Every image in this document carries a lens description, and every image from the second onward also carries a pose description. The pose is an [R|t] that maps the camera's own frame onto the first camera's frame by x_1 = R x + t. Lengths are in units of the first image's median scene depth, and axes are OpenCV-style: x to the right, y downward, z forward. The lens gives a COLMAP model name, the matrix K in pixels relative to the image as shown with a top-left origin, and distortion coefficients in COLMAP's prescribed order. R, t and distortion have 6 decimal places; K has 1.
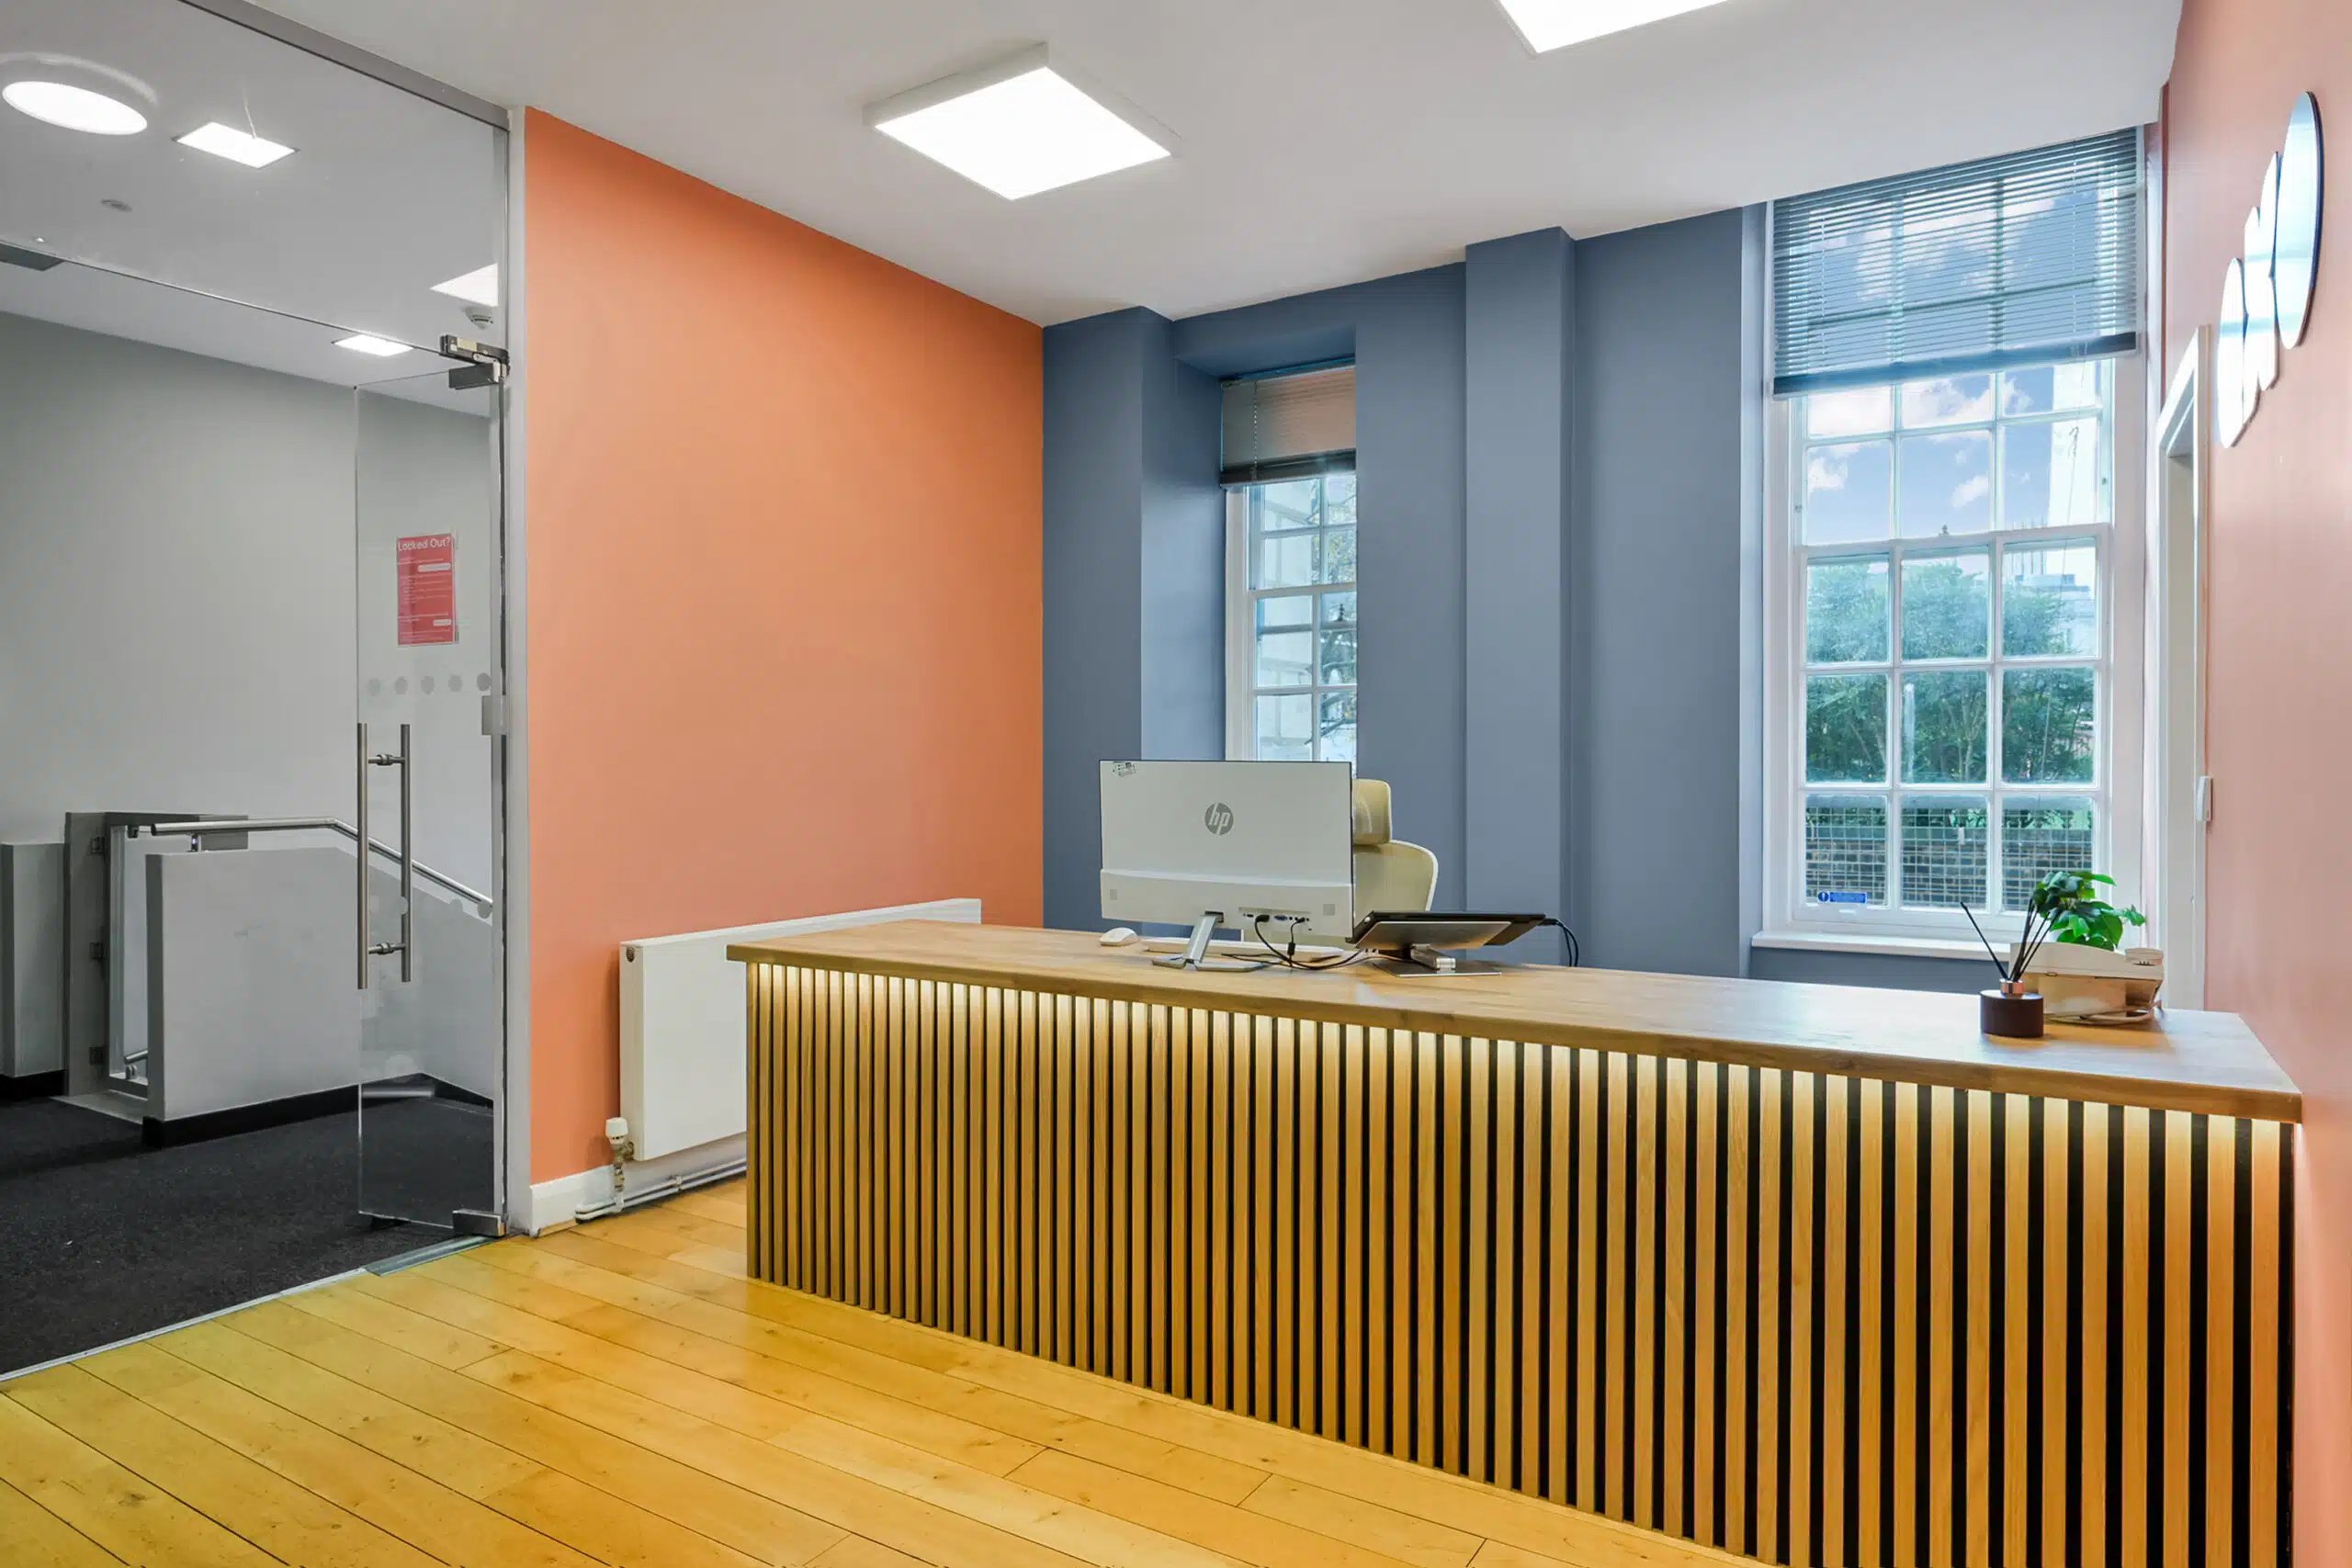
lens RADIAL K [[1423.8, 0, 1178.4], [0, 1423.8, 749.0], [0, 0, 1]] dist [-0.001294, -0.000495]
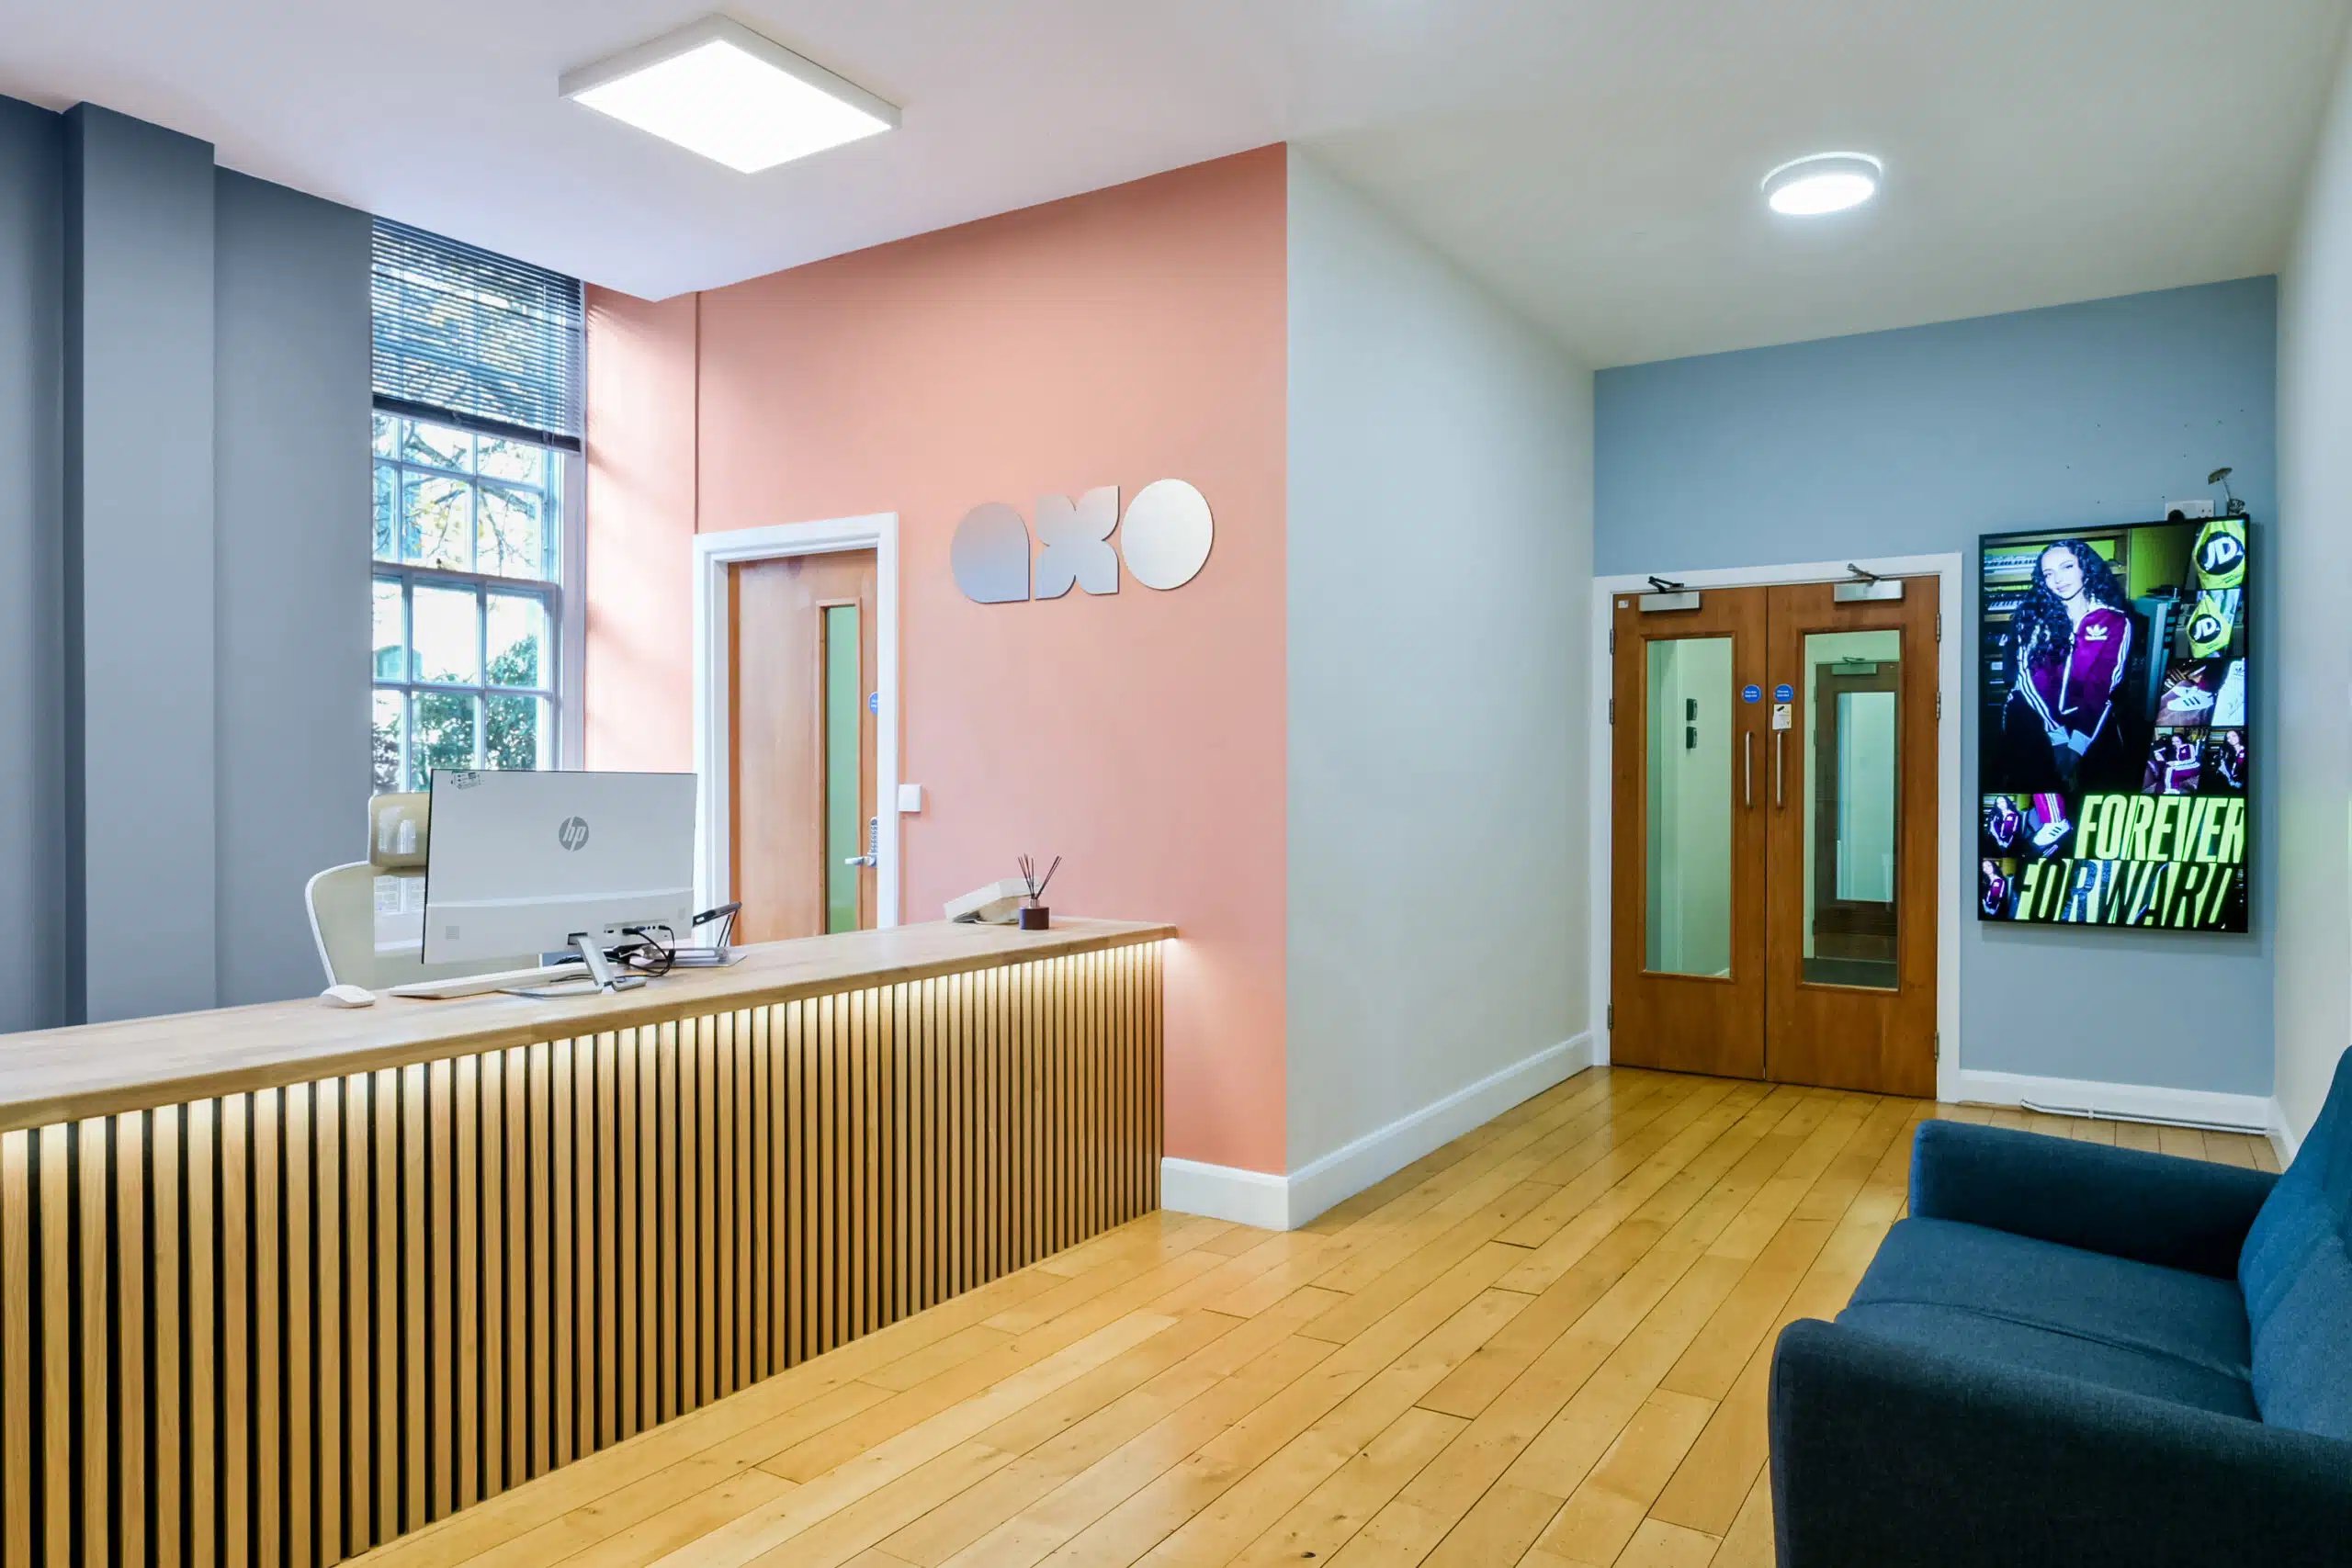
lens RADIAL K [[1506.2, 0, 1176.0], [0, 1506.2, 784.0], [0, 0, 1]] dist [0.035068, 0.000295]
pose [[0.030342, -0.006066, 0.999521, -0.951162], [-0.014444, 0.999875, 0.006507, 0.004409], [-0.999435, -0.014635, 0.030250, 0.573595]]
